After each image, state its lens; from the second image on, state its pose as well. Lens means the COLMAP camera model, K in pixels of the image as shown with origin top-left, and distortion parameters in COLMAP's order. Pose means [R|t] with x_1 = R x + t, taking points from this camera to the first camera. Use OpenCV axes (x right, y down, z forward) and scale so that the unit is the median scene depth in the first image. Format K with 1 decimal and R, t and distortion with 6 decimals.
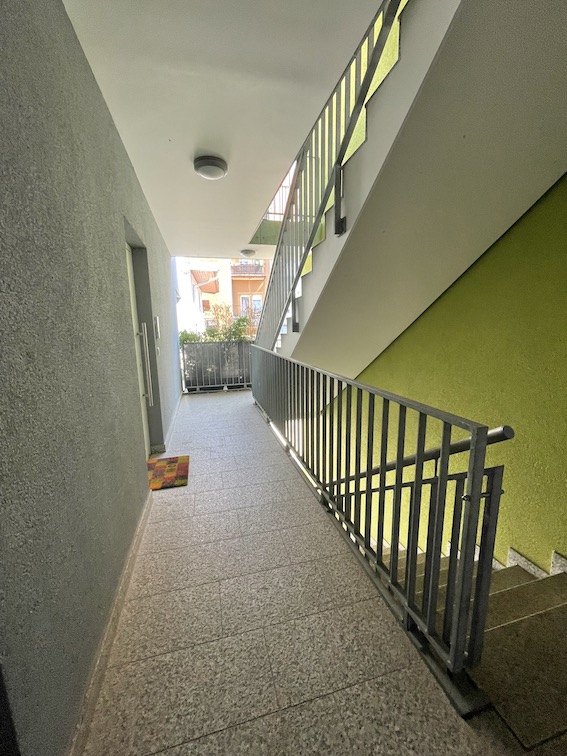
lens RADIAL K [[302.3, 0, 283.7], [0, 302.3, 378.0], [0, 0, 1]] dist [0.002827, 0.000092]
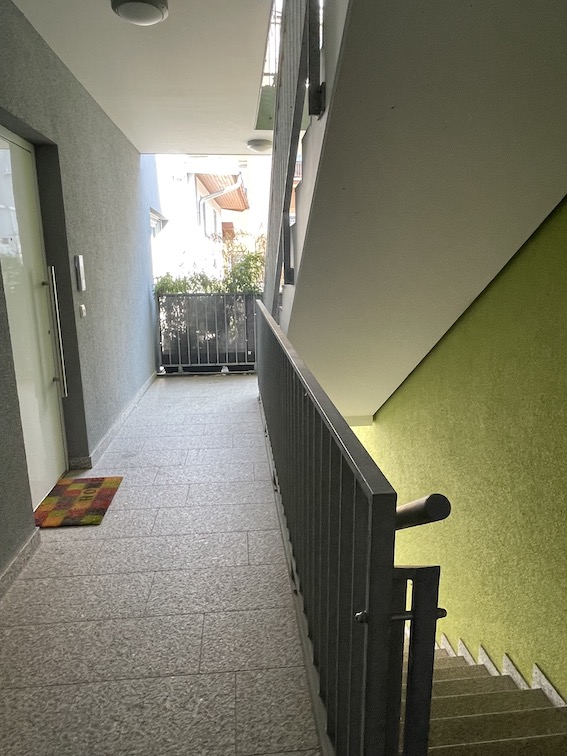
lens RADIAL K [[495.9, 0, 284.1], [0, 495.9, 378.2], [0, 0, 1]] dist [0.001271, 0.001647]
pose [[0.986603, 0.044983, -0.156816, 0.177944], [-0.036038, 0.997582, 0.059425, -0.025858], [0.159110, -0.052978, 0.985838, 0.035765]]
